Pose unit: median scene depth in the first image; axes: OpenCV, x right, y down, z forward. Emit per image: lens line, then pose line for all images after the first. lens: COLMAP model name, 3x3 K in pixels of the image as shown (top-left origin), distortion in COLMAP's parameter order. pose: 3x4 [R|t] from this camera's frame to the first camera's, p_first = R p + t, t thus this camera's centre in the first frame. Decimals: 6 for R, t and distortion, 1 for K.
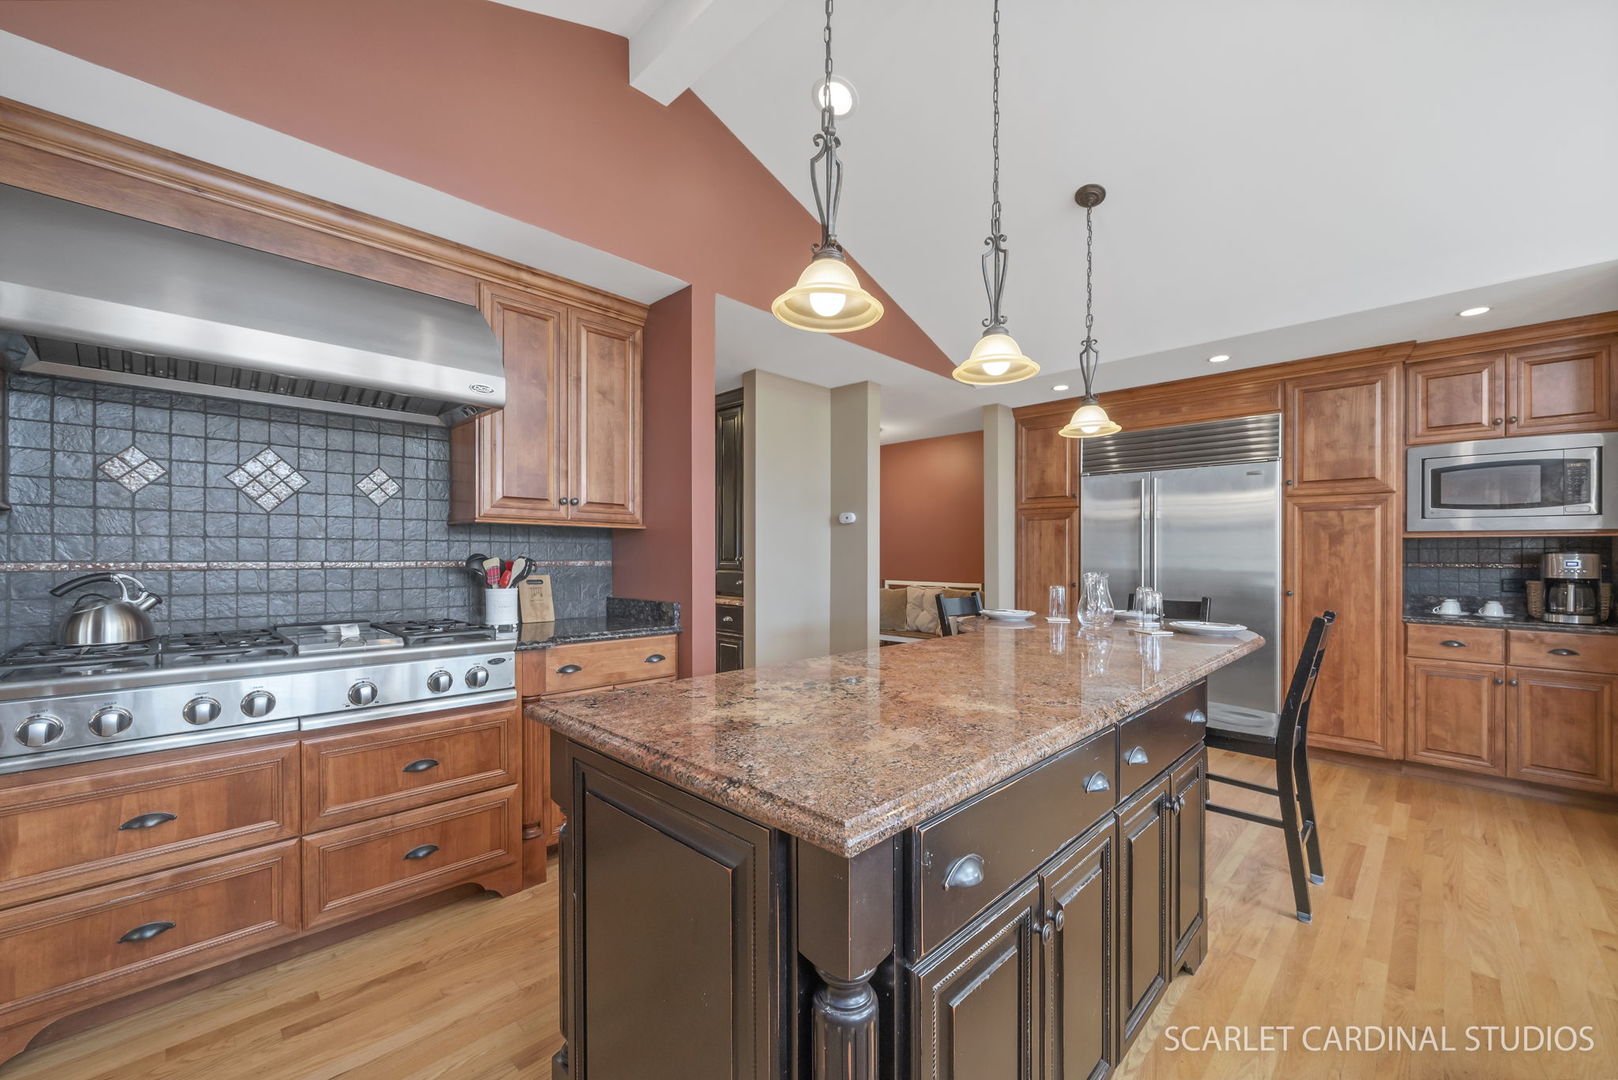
lens RADIAL K [[644.2, 0, 808.6], [0, 644.2, 550.2], [0, 0, 1]] dist [0.000319, -0.000024]
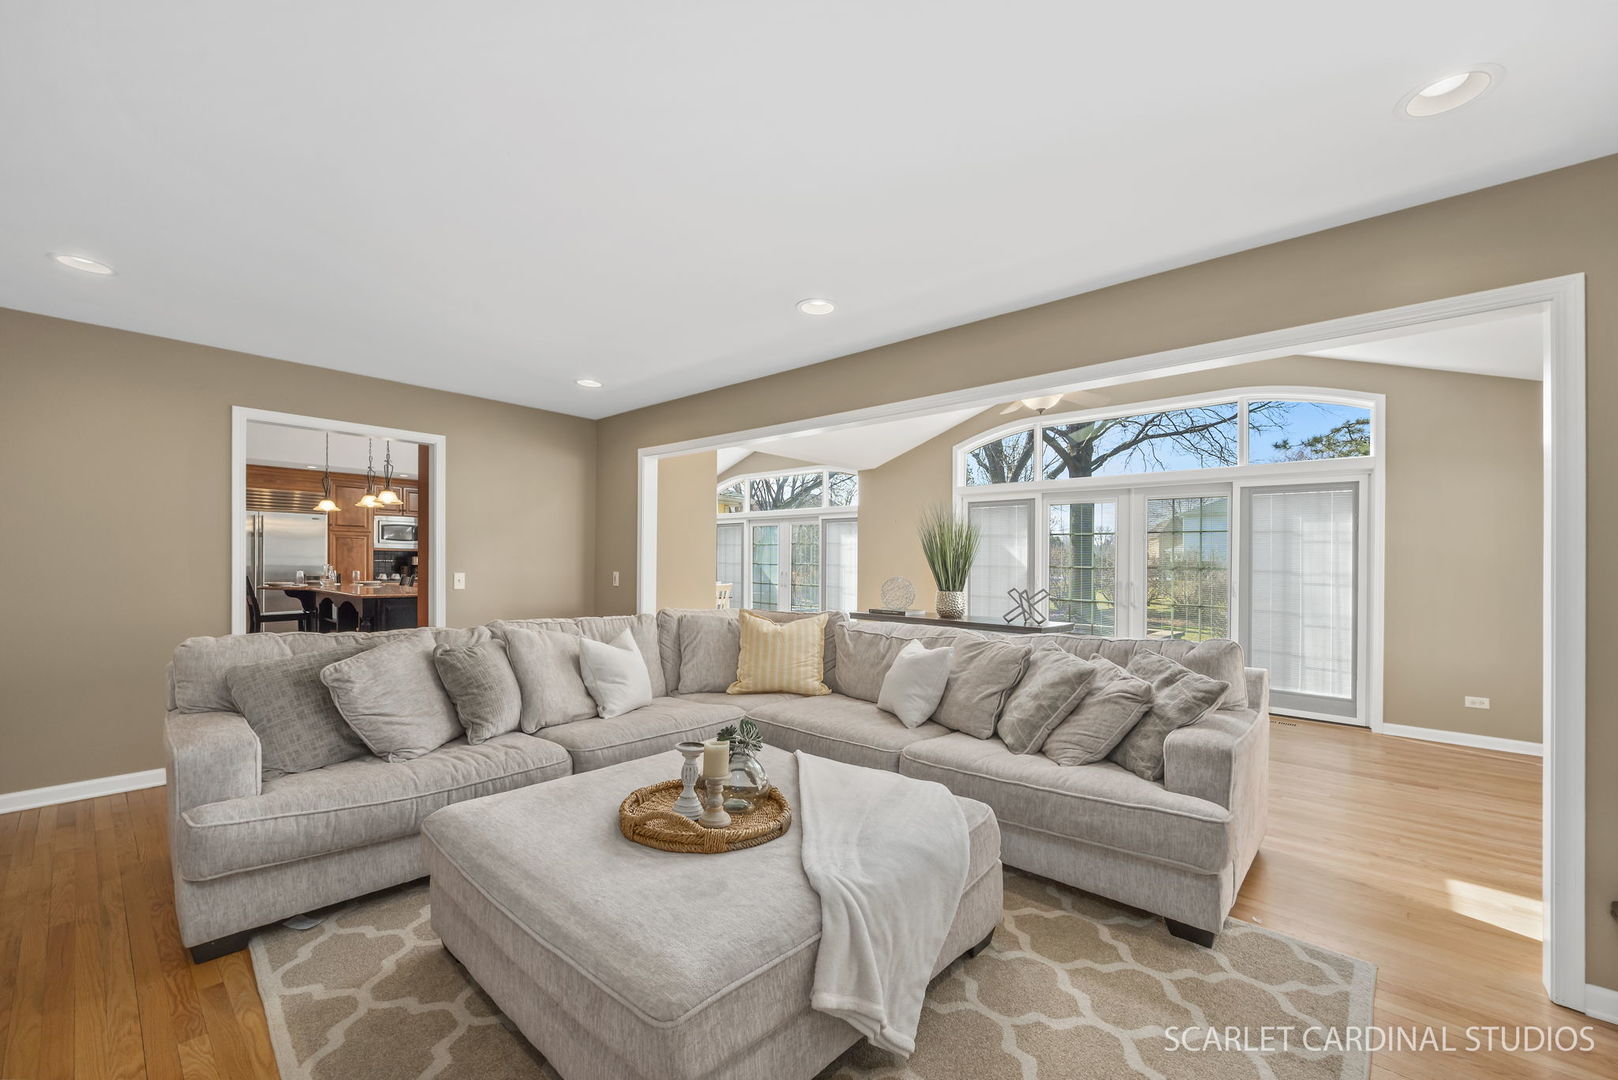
lens RADIAL K [[644.2, 0, 808.5], [0, 644.2, 551.0], [0, 0, 1]] dist [0.000319, -0.000024]
pose [[-0.051509, 0.005196, 0.998659, -1.755294], [-0.005008, 0.999973, -0.005462, -0.009507], [-0.998660, -0.005282, -0.051481, -0.619041]]
